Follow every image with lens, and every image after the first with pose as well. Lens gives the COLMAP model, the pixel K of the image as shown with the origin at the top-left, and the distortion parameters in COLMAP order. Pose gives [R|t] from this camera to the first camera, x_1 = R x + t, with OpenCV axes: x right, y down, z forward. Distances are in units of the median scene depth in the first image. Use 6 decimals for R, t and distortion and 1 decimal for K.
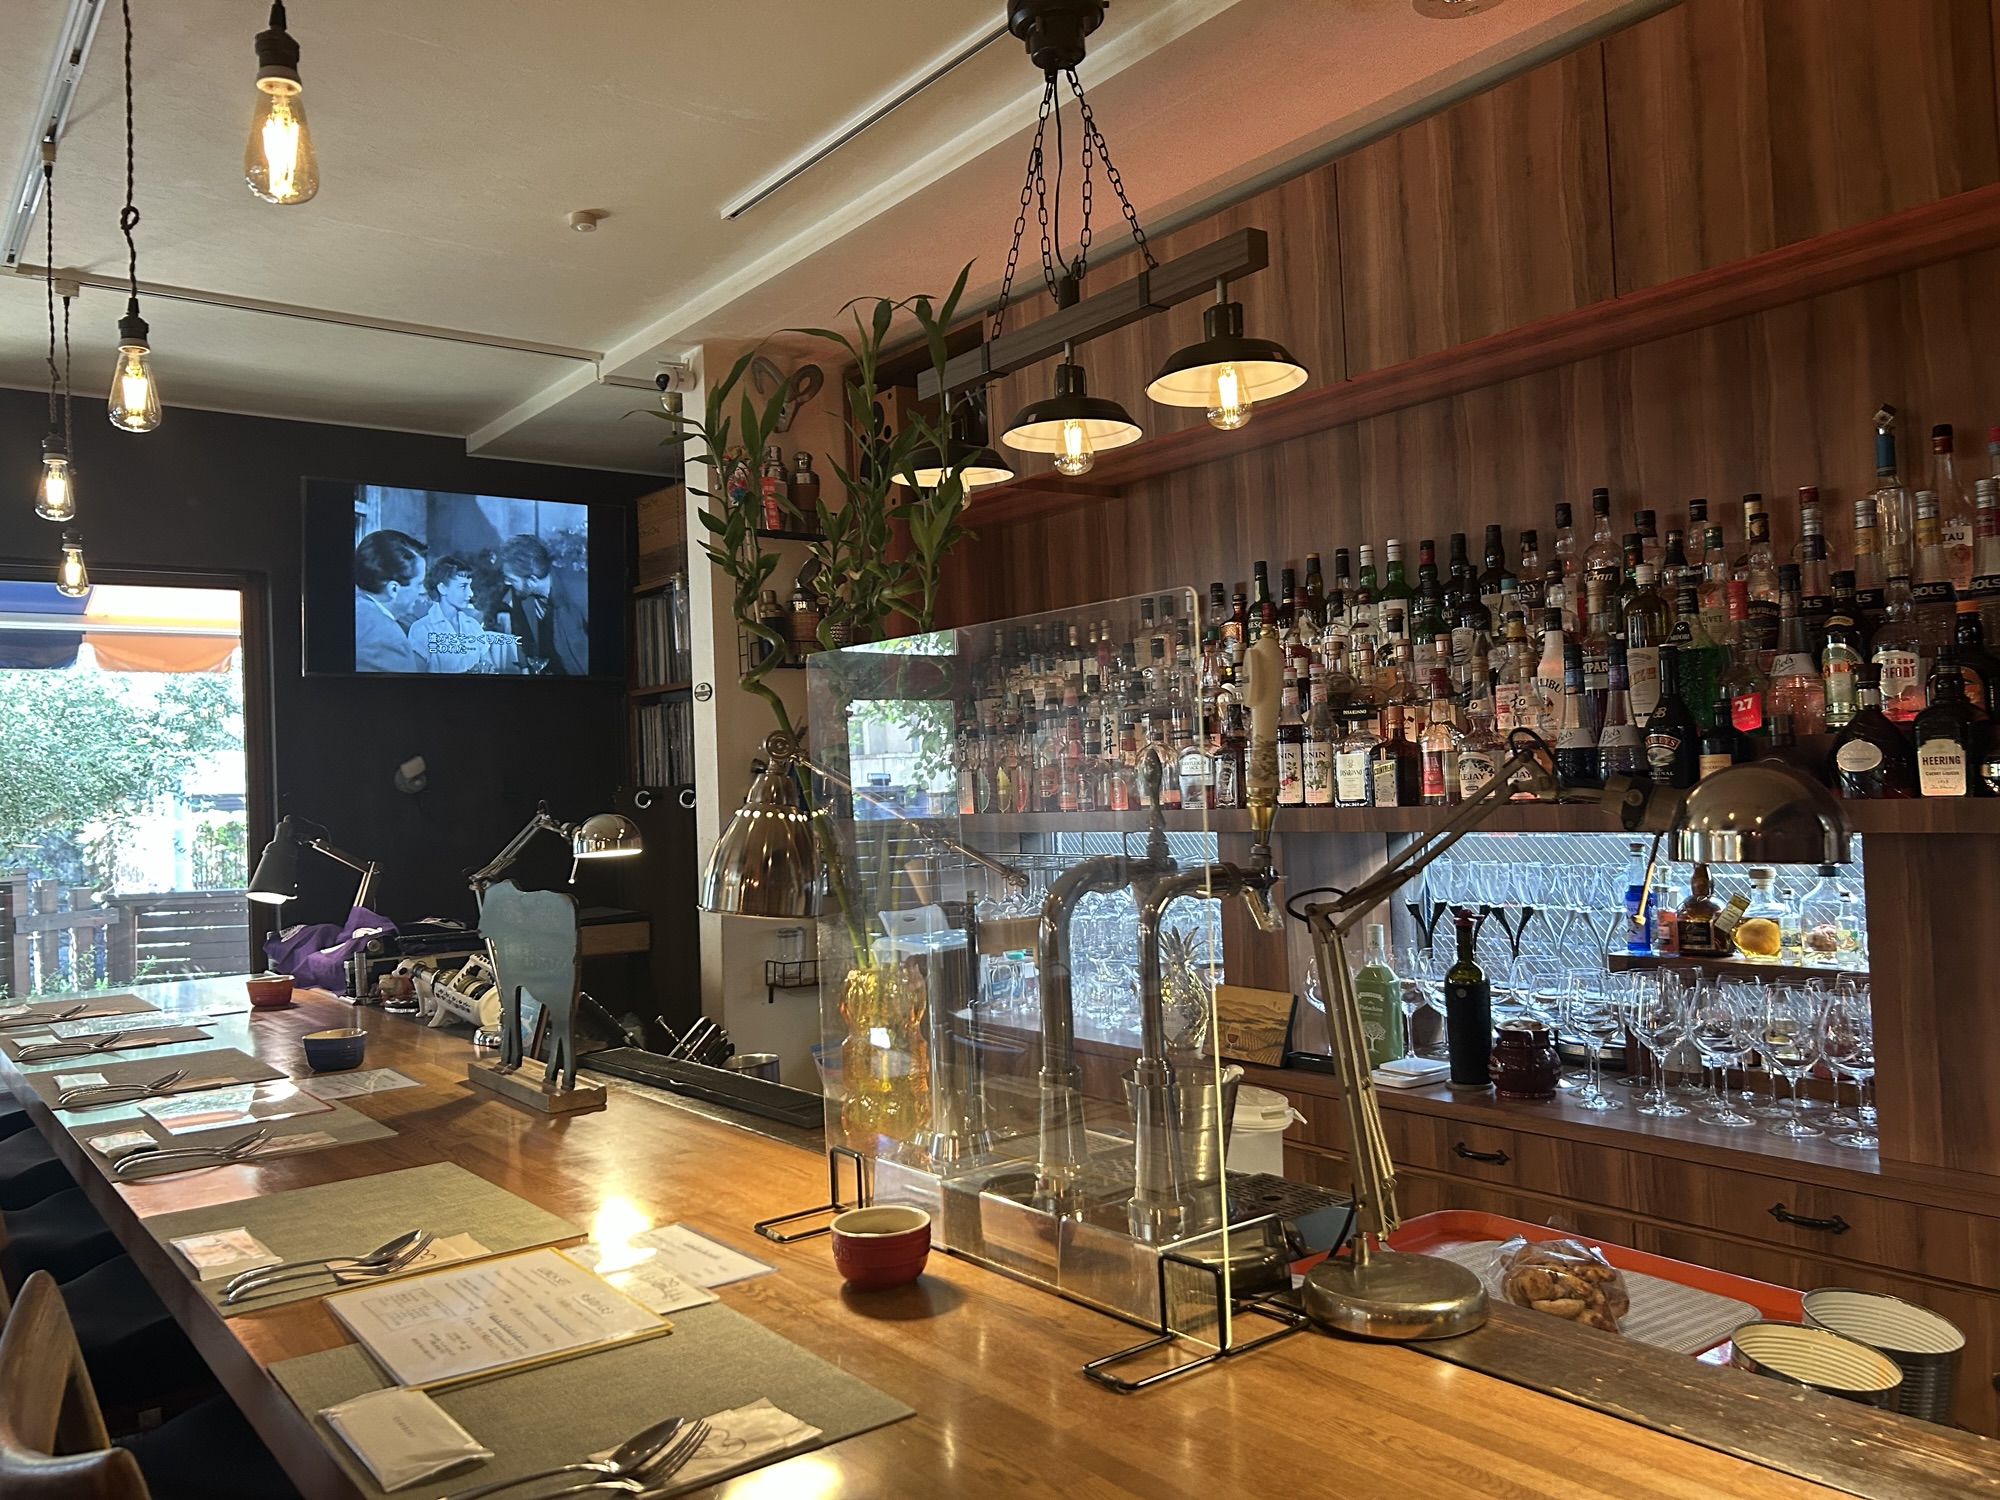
lens RADIAL K [[1496.6, 0, 1000.0], [0, 1496.6, 750.0], [0, 0, 1]] dist [-0.005106, 0.001097]
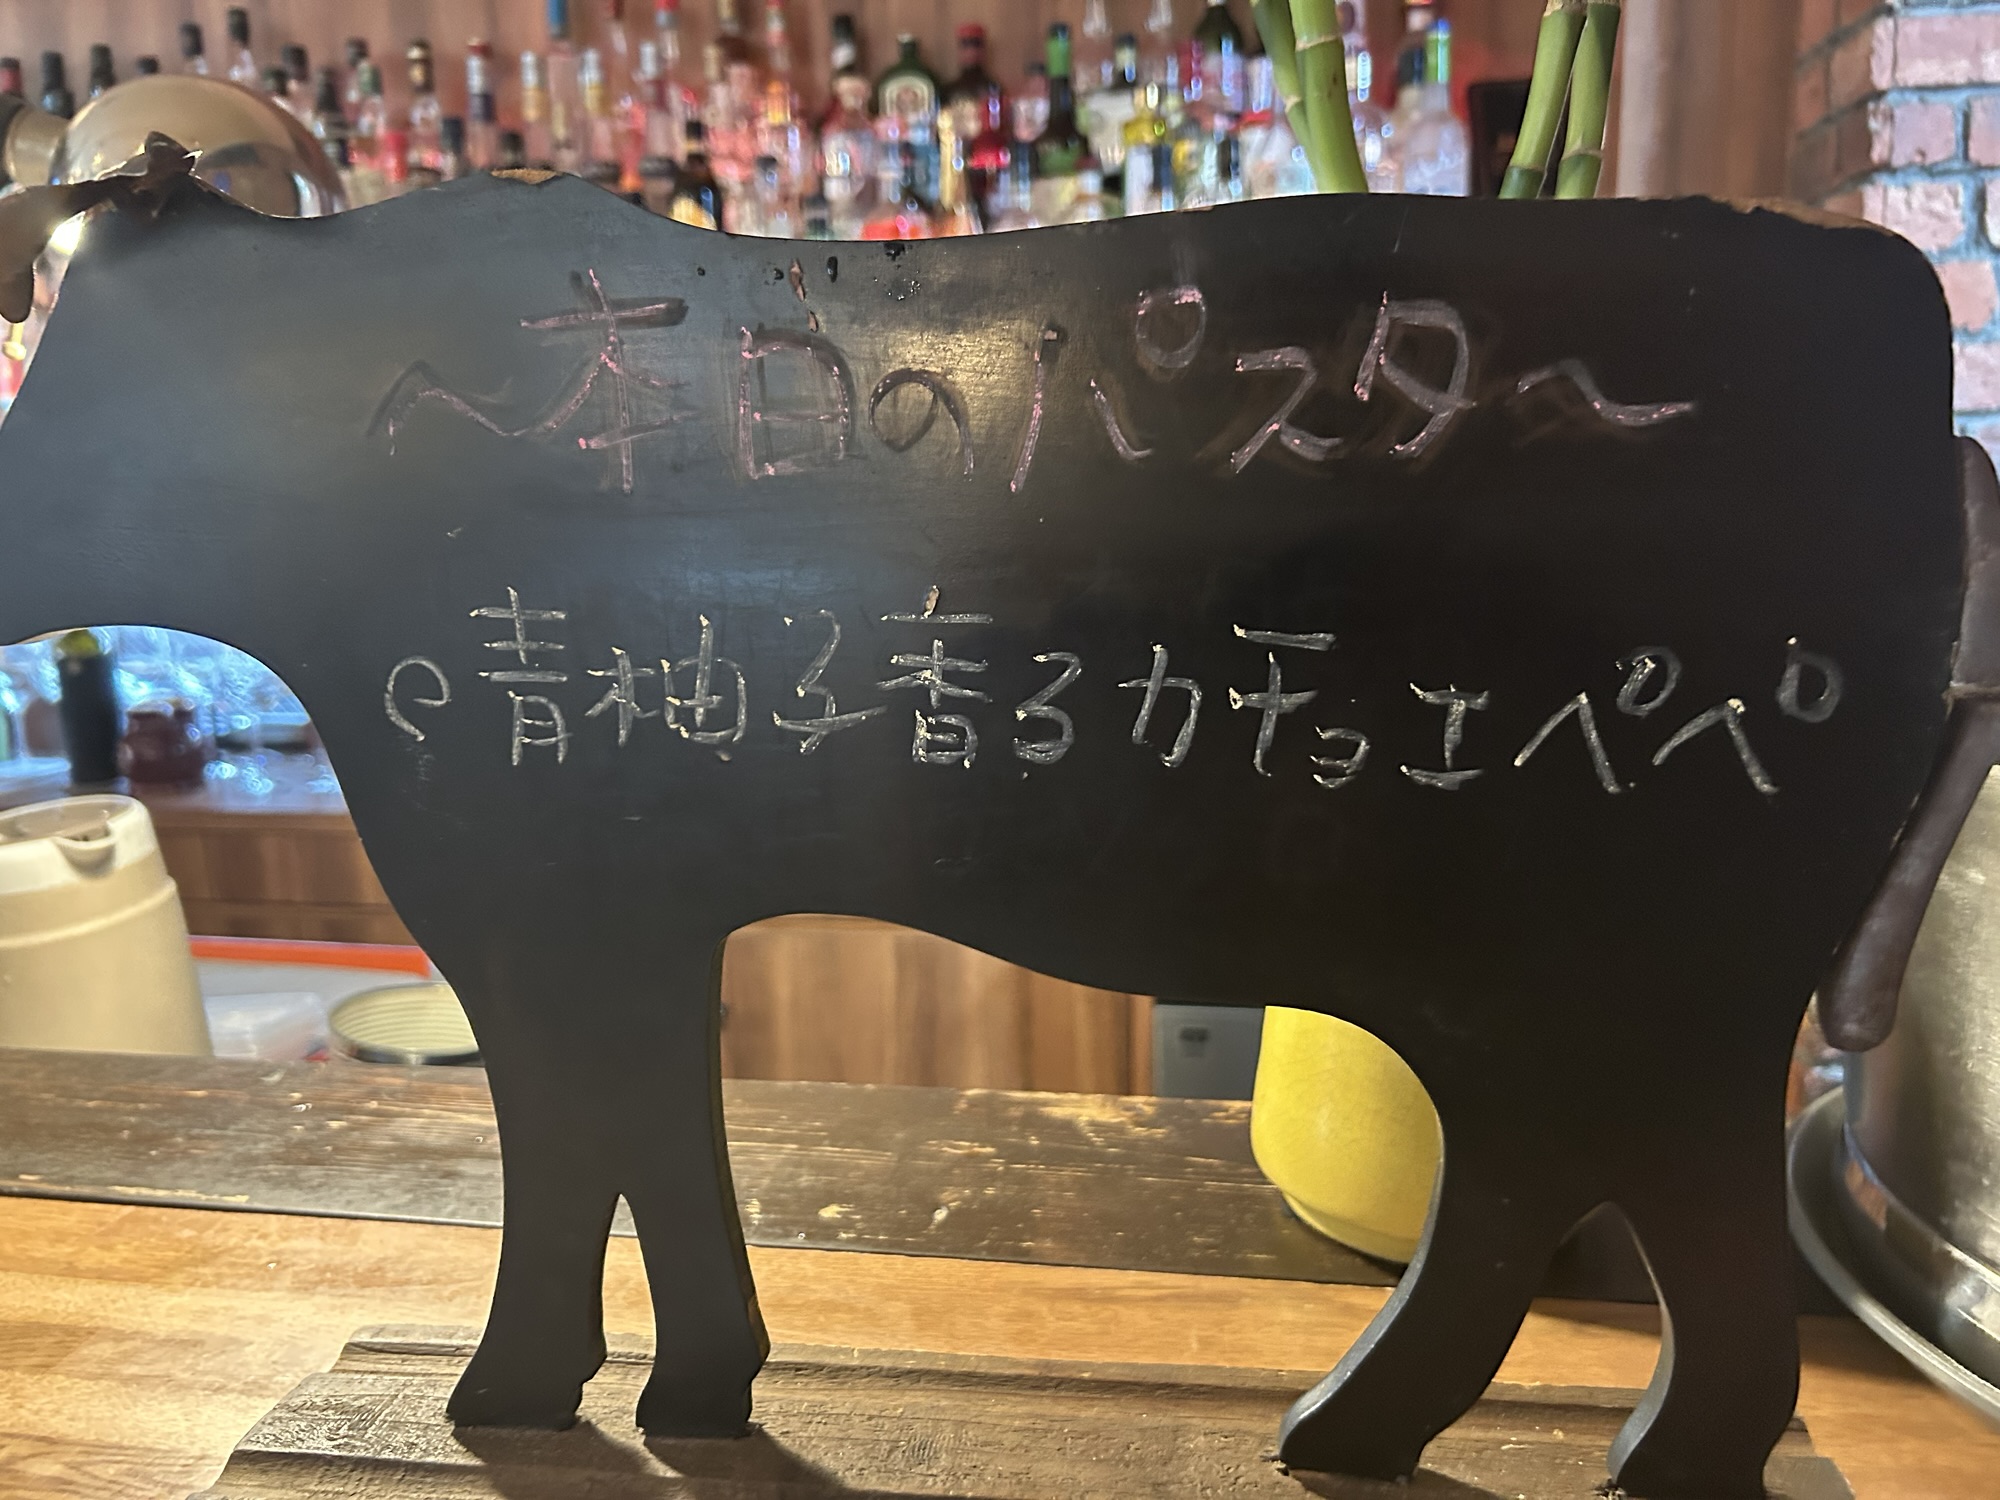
lens RADIAL K [[1496.6, 0, 1000.0], [0, 1496.6, 750.0], [0, 0, 1]] dist [-0.005106, 0.001097]
pose [[0.718688, -0.083601, 0.690289, 0.139078], [-0.038447, 0.986449, 0.159498, 0.075835], [-0.694269, -0.141169, 0.705735, 0.146661]]
